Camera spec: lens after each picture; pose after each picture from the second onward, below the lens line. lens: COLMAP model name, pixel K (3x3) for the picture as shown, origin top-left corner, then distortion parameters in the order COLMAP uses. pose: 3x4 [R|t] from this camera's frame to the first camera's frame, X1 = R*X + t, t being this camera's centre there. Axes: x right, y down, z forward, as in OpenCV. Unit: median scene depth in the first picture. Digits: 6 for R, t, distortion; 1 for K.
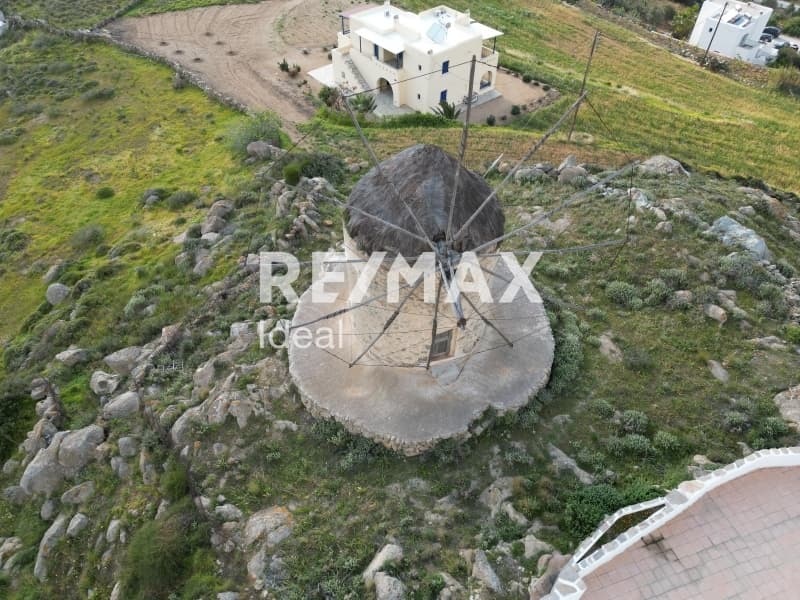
lens RADIAL K [[557.7, 0, 398.4], [0, 557.7, 299.4], [0, 0, 1]] dist [0.074055, -0.065496]
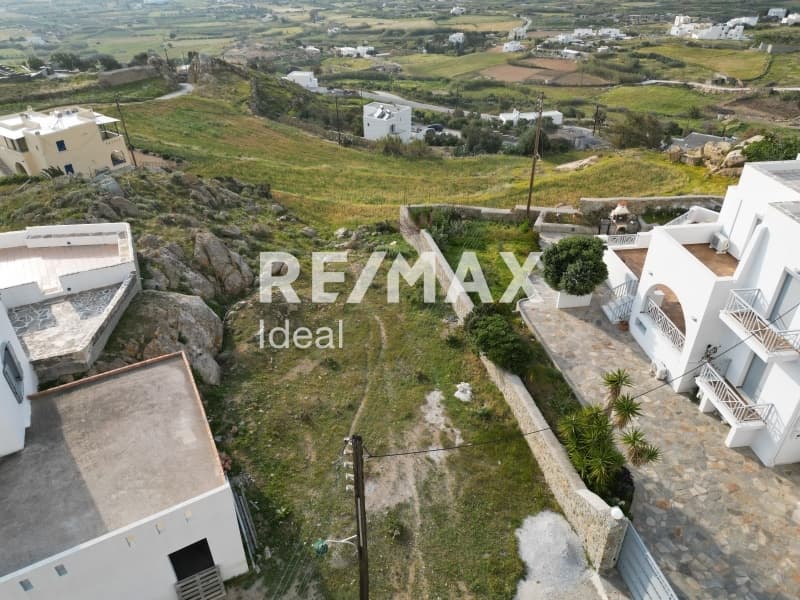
lens RADIAL K [[557.7, 0, 399.7], [0, 557.7, 300.4], [0, 0, 1]] dist [0.074055, -0.065496]
pose [[0.968630, -0.150547, 0.197715, 0.470290], [0.192511, 0.957696, -0.213913, 0.293598], [-0.157147, 0.245265, 0.956635, -0.195473]]
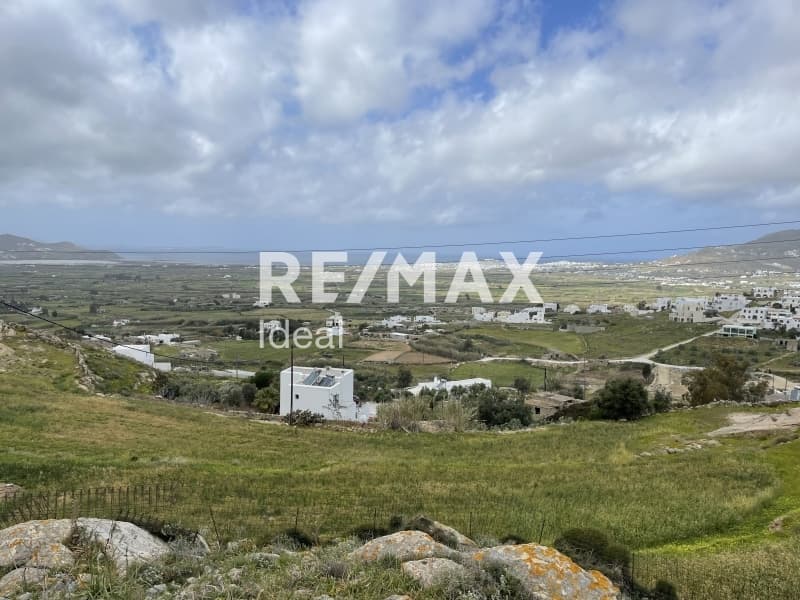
lens RADIAL K [[601.5, 0, 395.7], [0, 601.5, 302.0], [0, 0, 1]] dist [0.068588, -0.084503]
pose [[0.829033, -0.035947, 0.558043, 0.285214], [0.393700, 0.746210, -0.536816, -0.080819], [-0.397120, 0.664740, 0.632784, 0.463357]]
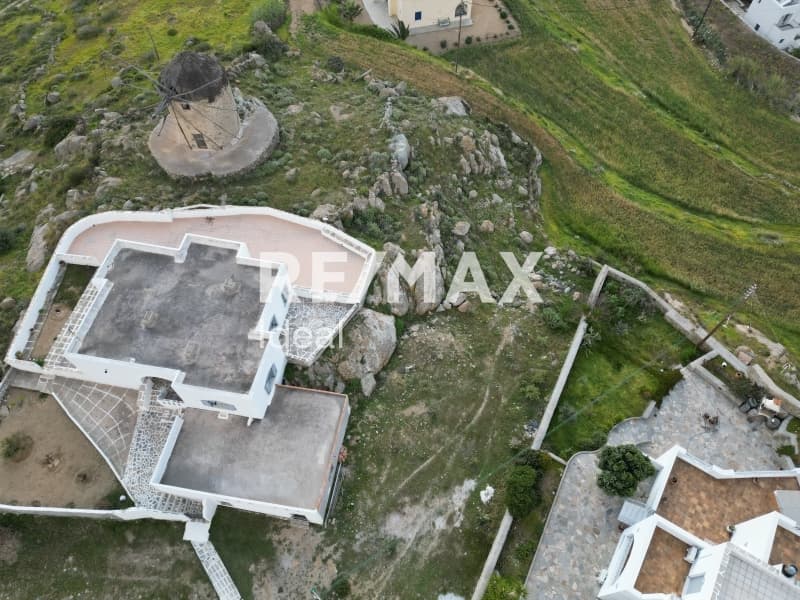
lens RADIAL K [[557.7, 0, 399.3], [0, 557.7, 296.8], [0, 0, 1]] dist [0.074055, -0.065496]
pose [[0.913272, 0.343176, -0.219464, 0.556318], [-0.292606, 0.927493, 0.232678, -0.038312], [0.283401, -0.148282, 0.947468, -0.391080]]
